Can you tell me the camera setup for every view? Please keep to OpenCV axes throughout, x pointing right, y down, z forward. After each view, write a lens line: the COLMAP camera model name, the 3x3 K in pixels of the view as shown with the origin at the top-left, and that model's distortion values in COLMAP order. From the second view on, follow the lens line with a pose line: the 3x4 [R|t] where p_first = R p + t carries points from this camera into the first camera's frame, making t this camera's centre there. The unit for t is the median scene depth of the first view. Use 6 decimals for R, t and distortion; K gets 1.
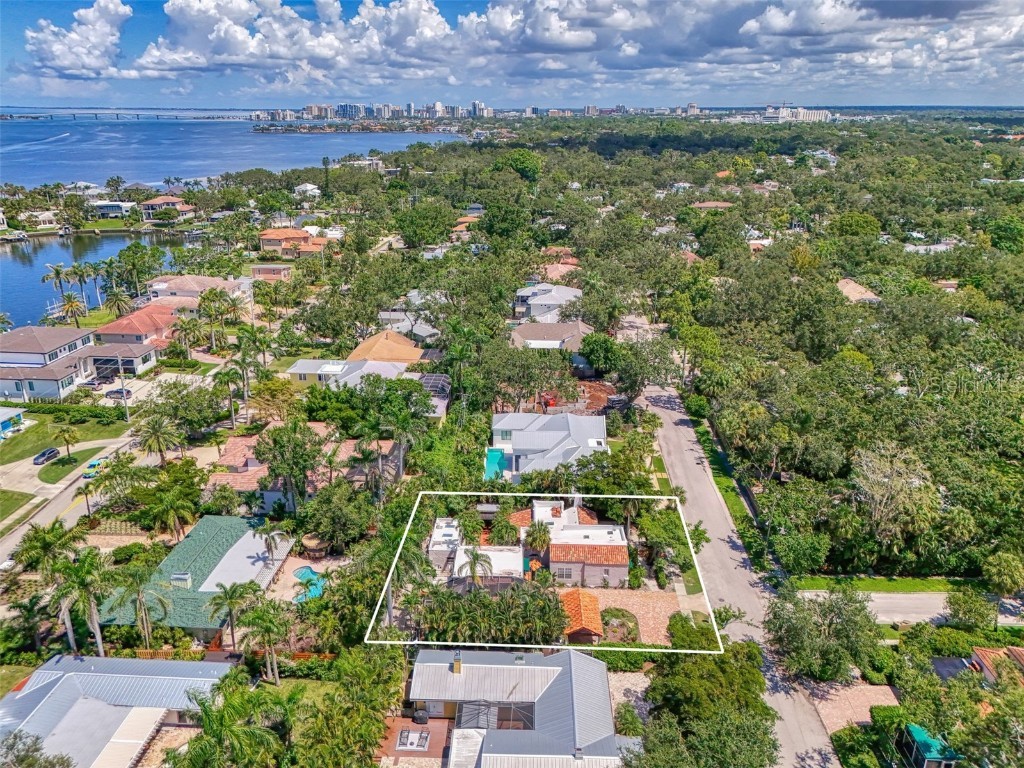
lens RADIAL K [[736.2, 0, 512.0], [0, 736.2, 384.0], [0, 0, 1]] dist [0.008552, 0.002170]
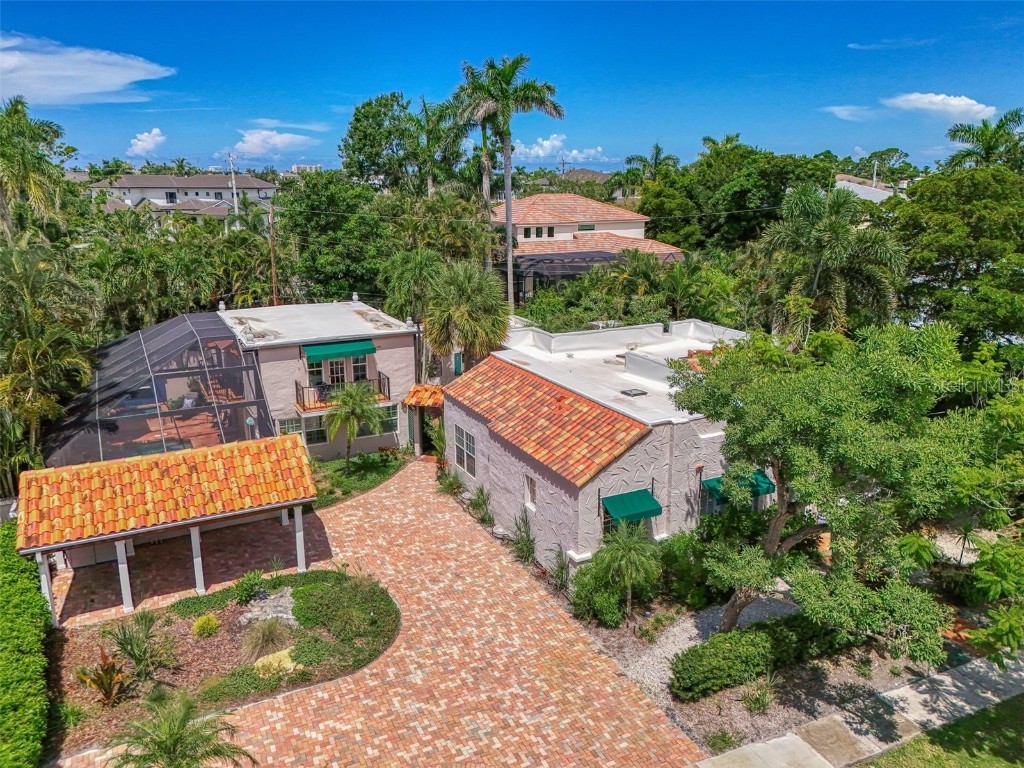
lens RADIAL K [[791.7, 0, 523.4], [0, 791.7, 382.6], [0, 0, 1]] dist [0.078651, -0.082675]
pose [[0.480762, 0.219195, -0.849012, 0.168715], [-0.296717, 0.951798, 0.077713, 0.105118], [0.825123, 0.214555, 0.522627, 0.441453]]
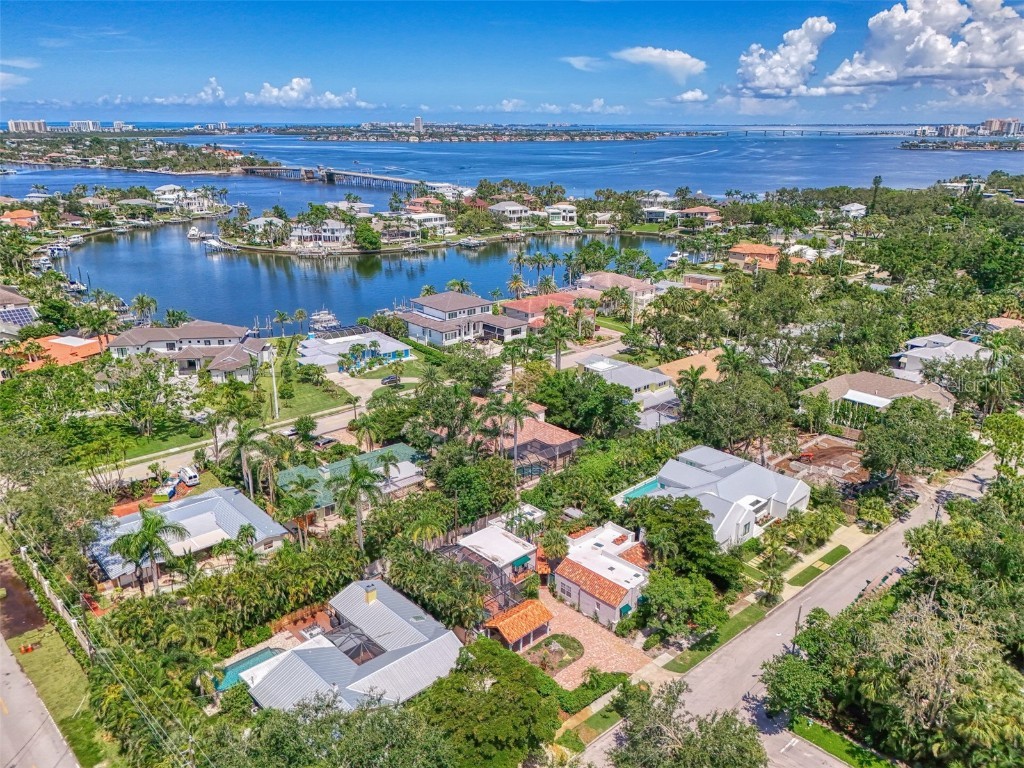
lens RADIAL K [[765.6, 0, 512.0], [0, 765.6, 384.0], [0, 0, 1]] dist [0.056310, -0.079997]
pose [[0.704056, 0.219911, -0.675237, 0.332963], [-0.241975, 0.968233, 0.063032, -0.027049], [0.667648, 0.119012, 0.734903, 0.089234]]
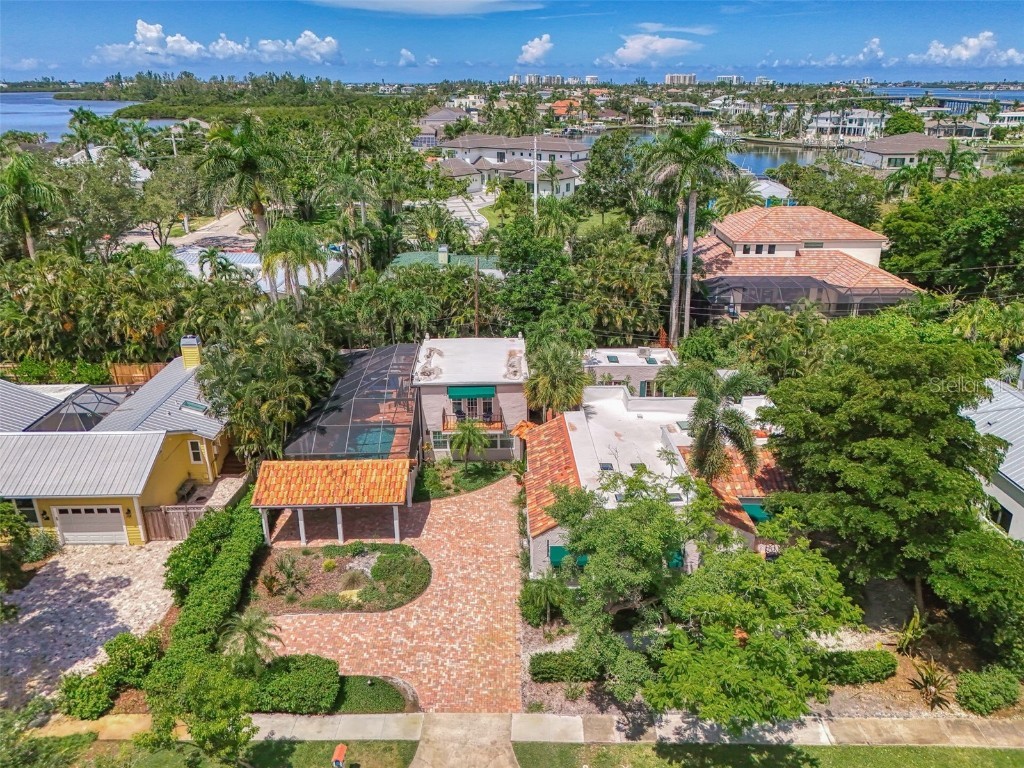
lens RADIAL K [[788.7, 0, 512.7], [0, 788.7, 411.0], [0, 0, 1]] dist [0.162963, -0.349579]
pose [[0.055370, 0.376572, -0.924731, 0.234007], [-0.343072, 0.876940, 0.336568, 0.042373], [0.937676, 0.298614, 0.177747, 0.465486]]
